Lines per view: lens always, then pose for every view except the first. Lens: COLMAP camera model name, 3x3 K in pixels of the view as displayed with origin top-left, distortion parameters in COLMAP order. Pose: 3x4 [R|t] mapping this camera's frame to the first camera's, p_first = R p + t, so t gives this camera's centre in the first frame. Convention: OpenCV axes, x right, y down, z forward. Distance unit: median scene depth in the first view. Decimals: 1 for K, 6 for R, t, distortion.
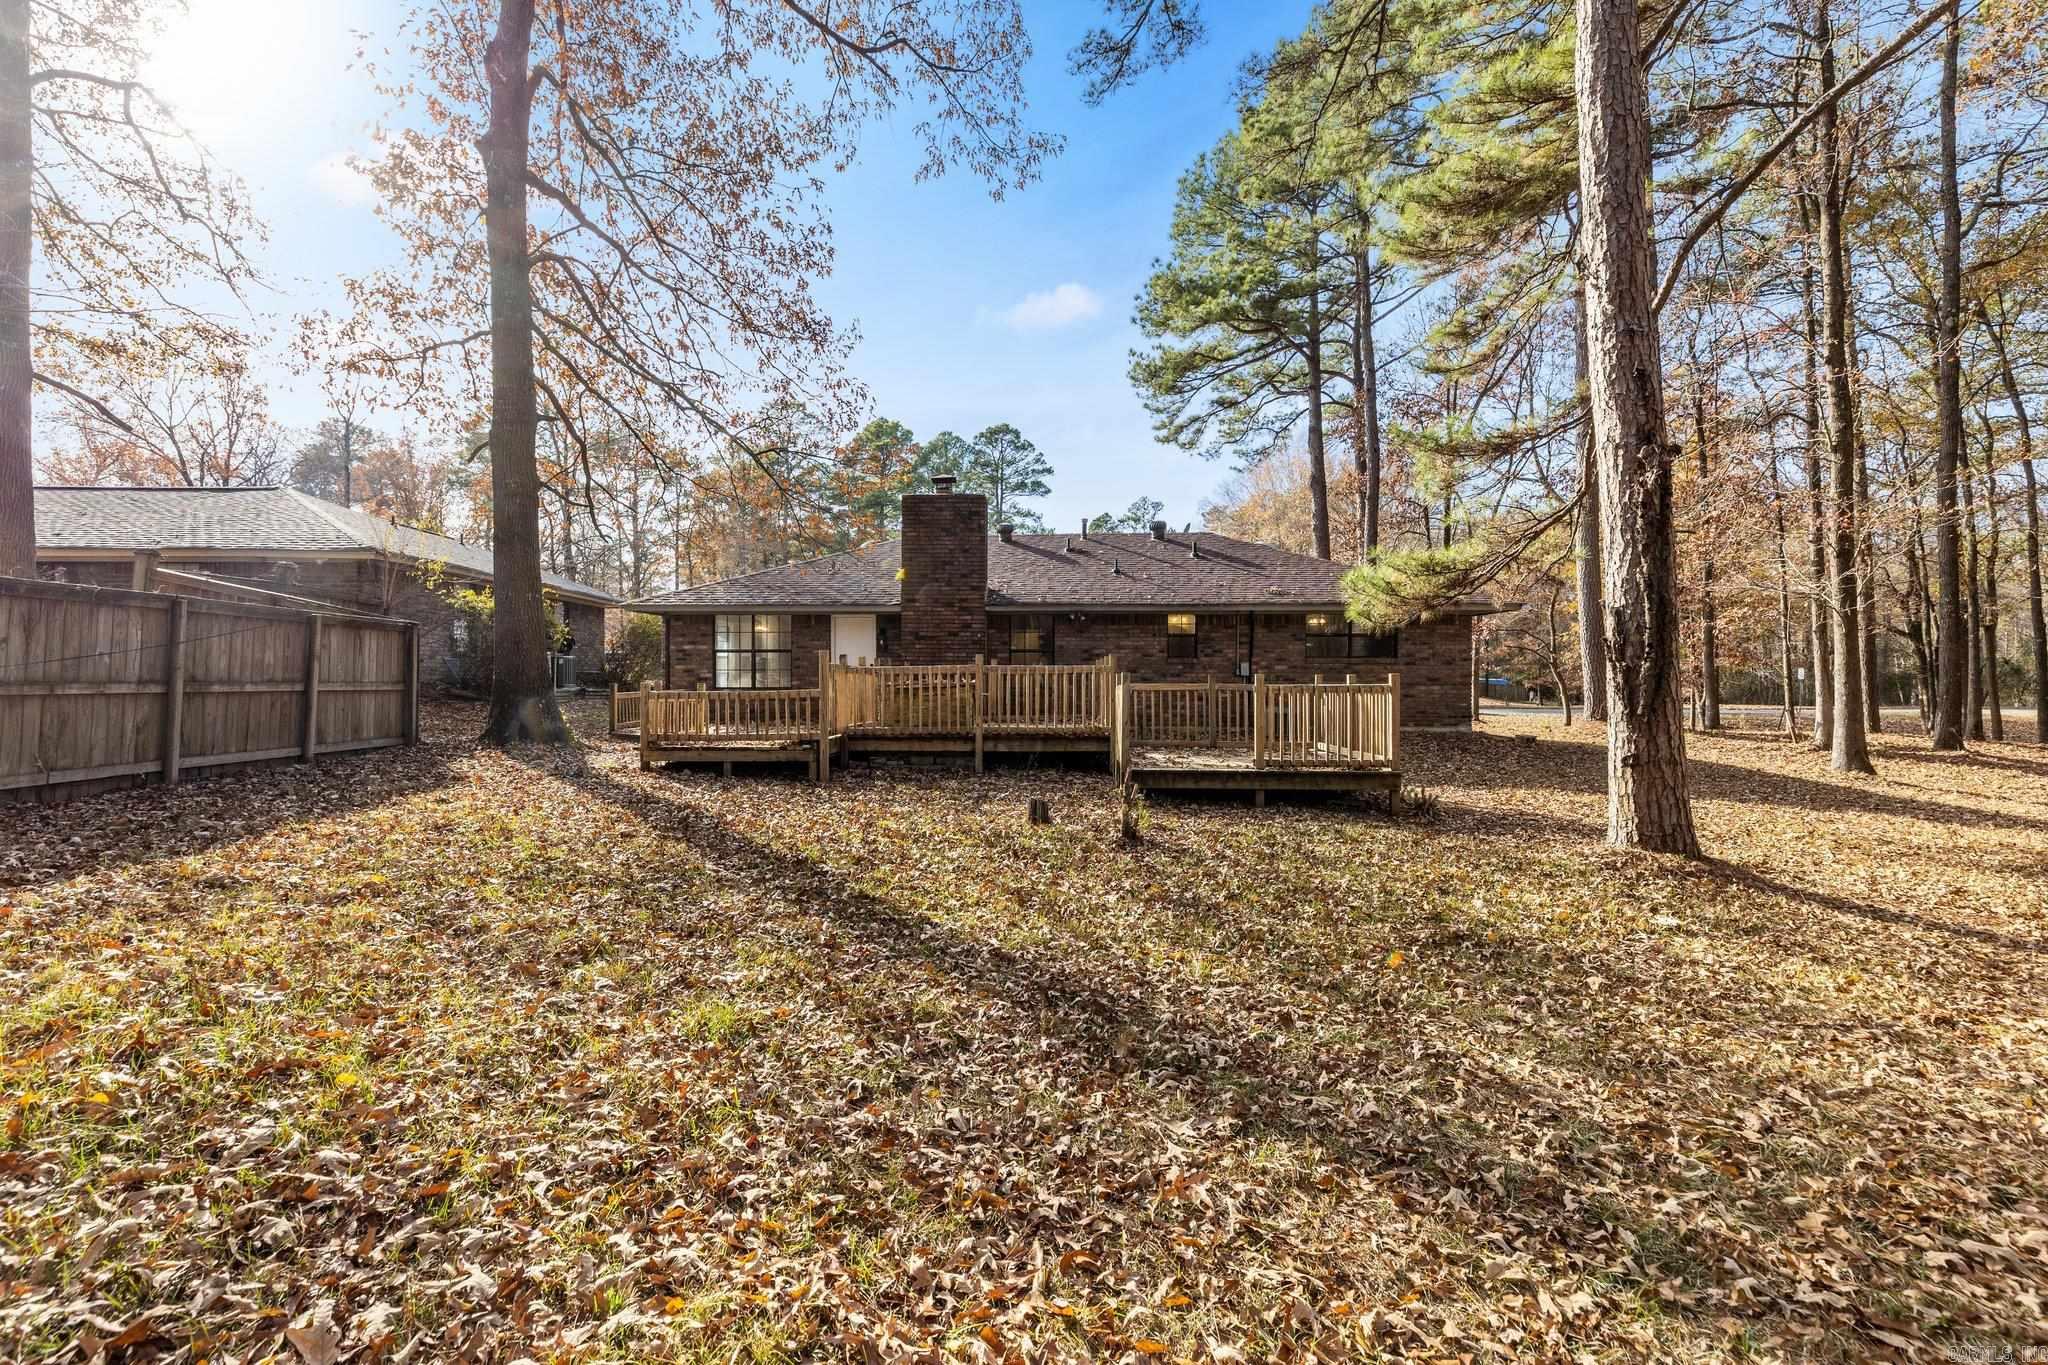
lens RADIAL K [[944.3, 0, 1029.4], [0, 944.3, 671.7], [0, 0, 1]] dist [0.000810, -0.000219]
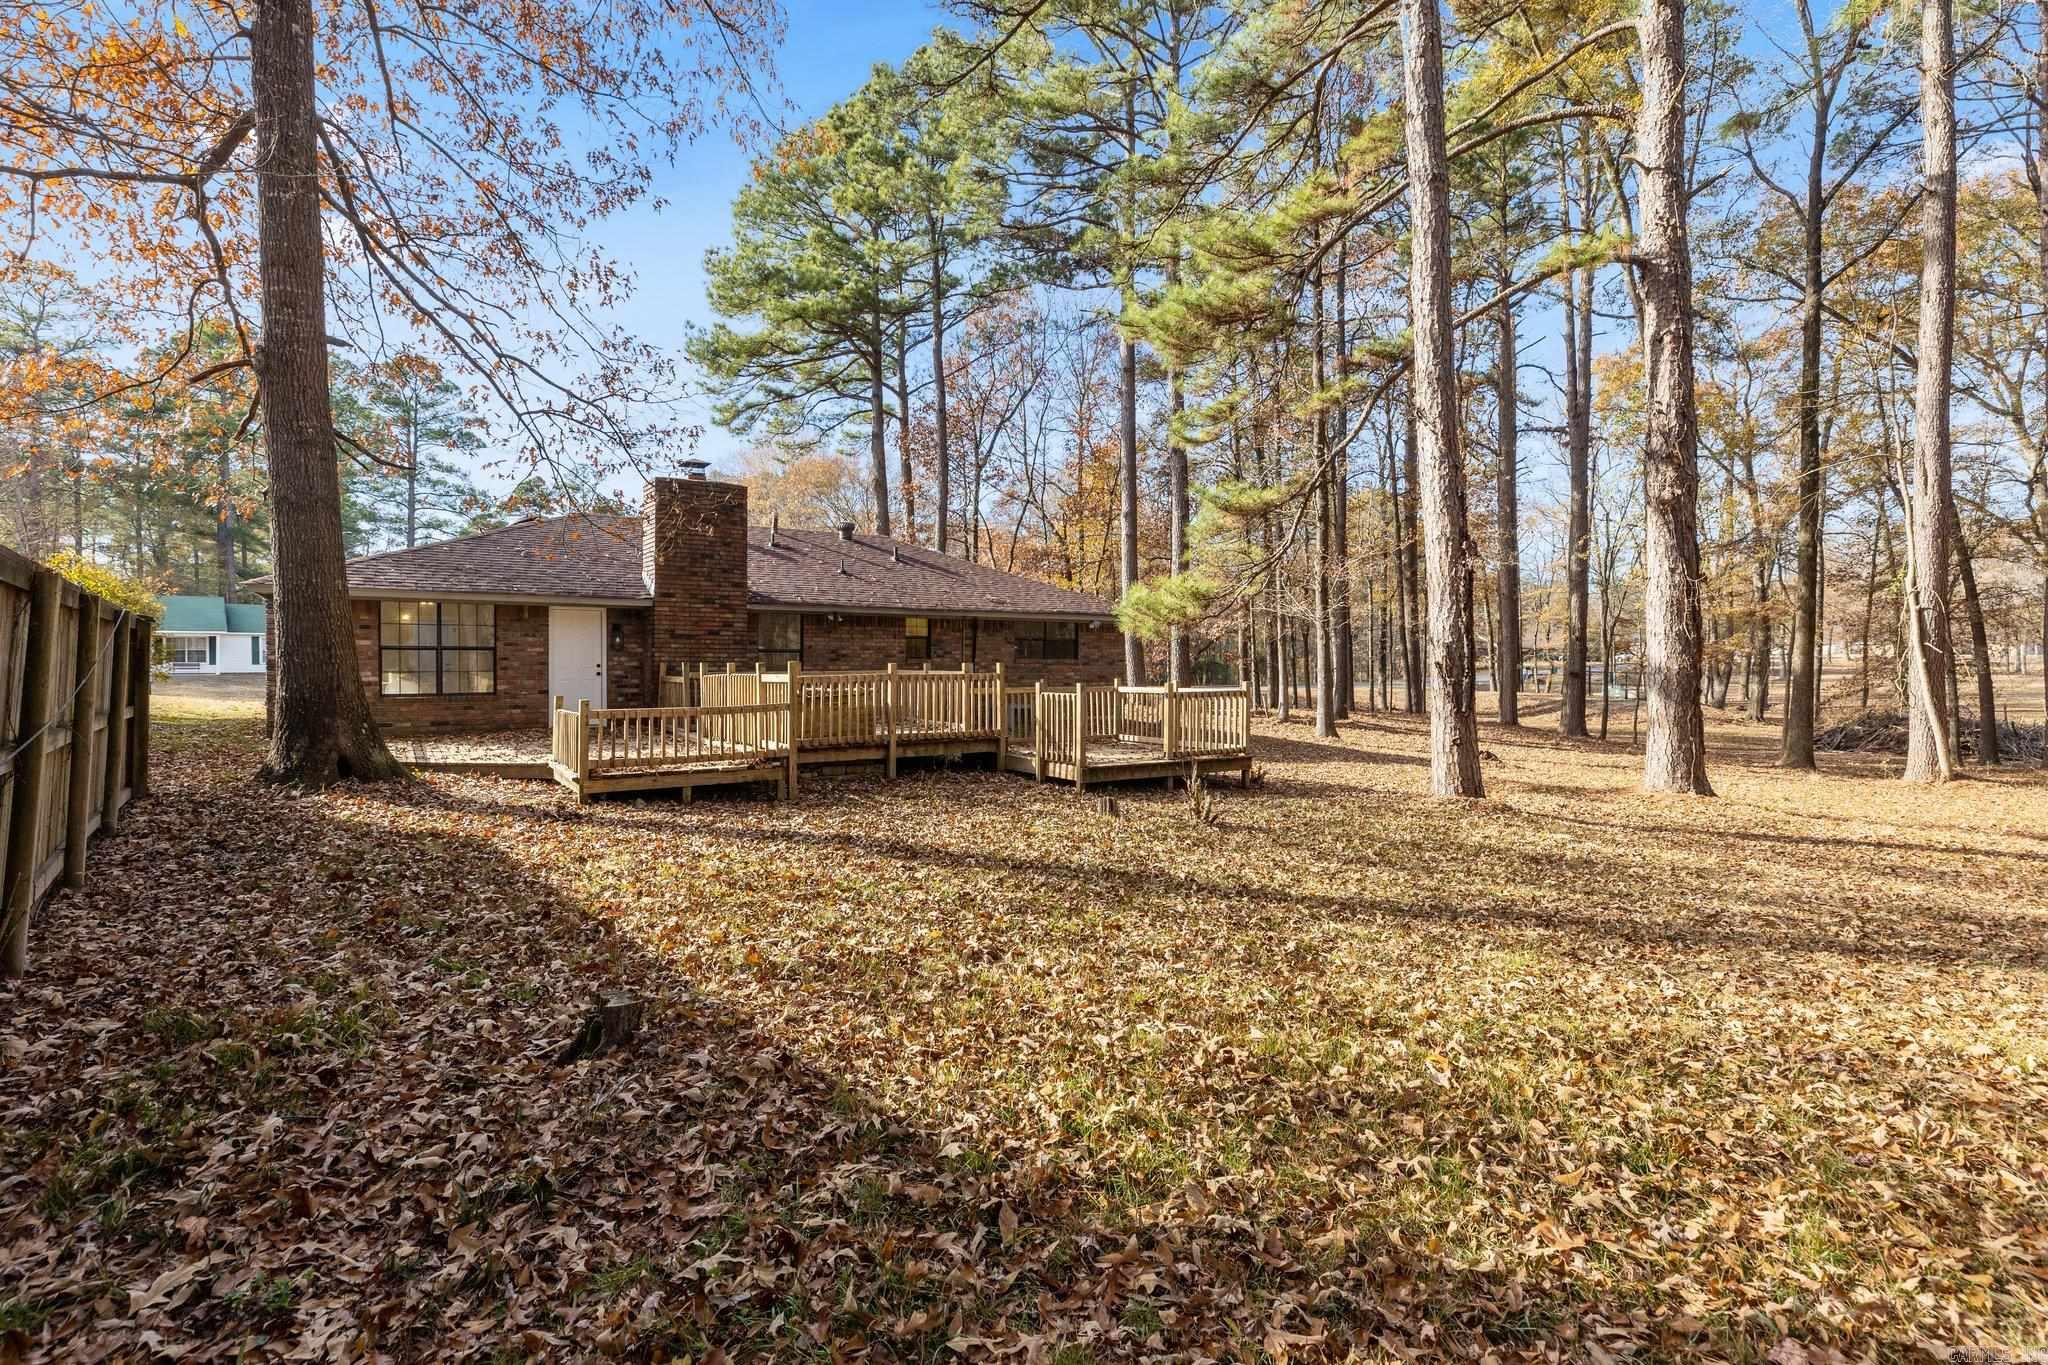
lens RADIAL K [[944.3, 0, 1029.4], [0, 944.3, 671.7], [0, 0, 1]] dist [0.000810, -0.000219]
pose [[0.815594, -0.006463, 0.578589, -0.254530], [-0.004471, 0.999837, 0.017470, -0.013649], [-0.578608, -0.016835, 0.815432, 0.038650]]
